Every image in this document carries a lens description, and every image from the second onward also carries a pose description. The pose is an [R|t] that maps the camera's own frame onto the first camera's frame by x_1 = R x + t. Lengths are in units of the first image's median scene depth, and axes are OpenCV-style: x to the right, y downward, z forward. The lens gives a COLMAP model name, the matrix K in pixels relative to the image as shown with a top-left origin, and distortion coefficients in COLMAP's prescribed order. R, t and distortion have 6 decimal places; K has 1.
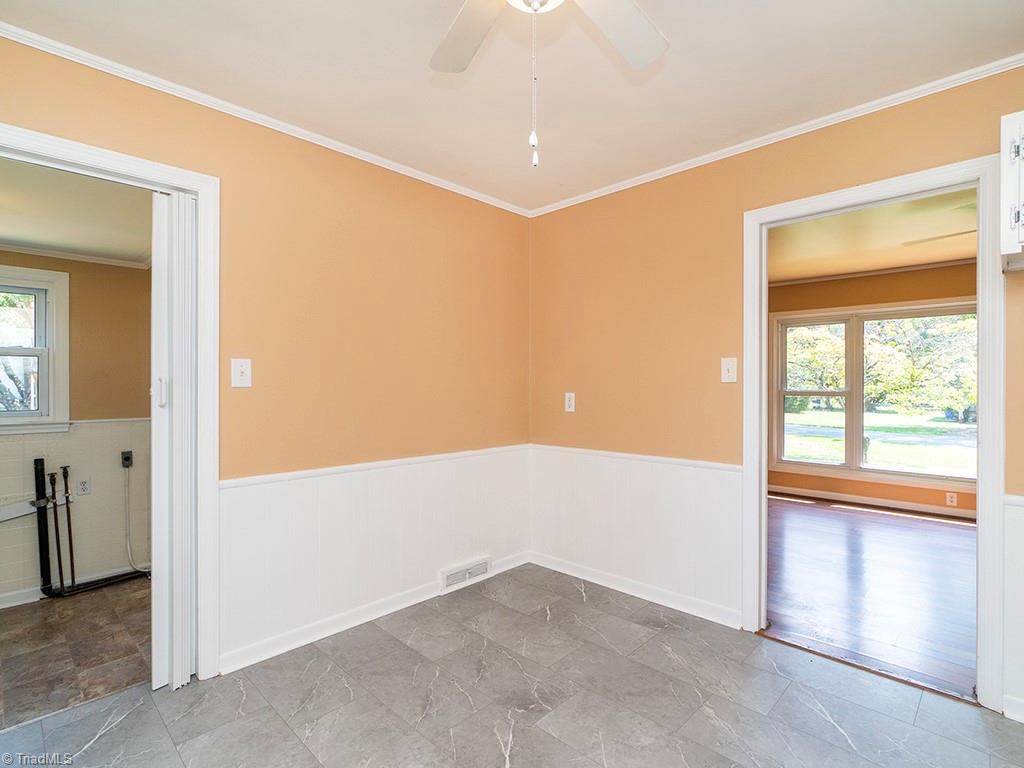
lens RADIAL K [[508.3, 0, 538.4], [0, 508.3, 389.2], [0, 0, 1]] dist [-0.011212, 0.003860]
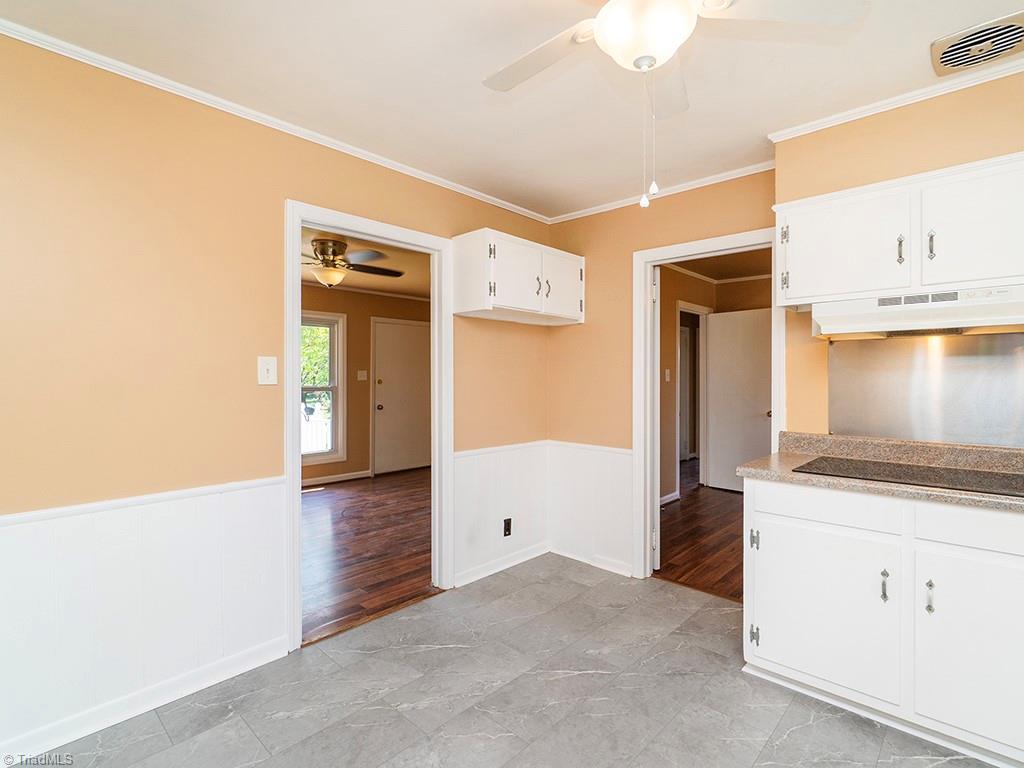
lens RADIAL K [[508.3, 0, 527.3], [0, 508.3, 379.9], [0, 0, 1]] dist [-0.011212, 0.003860]
pose [[-0.028654, -0.011242, 0.999526, -0.434178], [0.003509, 0.999929, 0.011347, -0.021817], [-0.999583, 0.003832, -0.028612, 0.416429]]
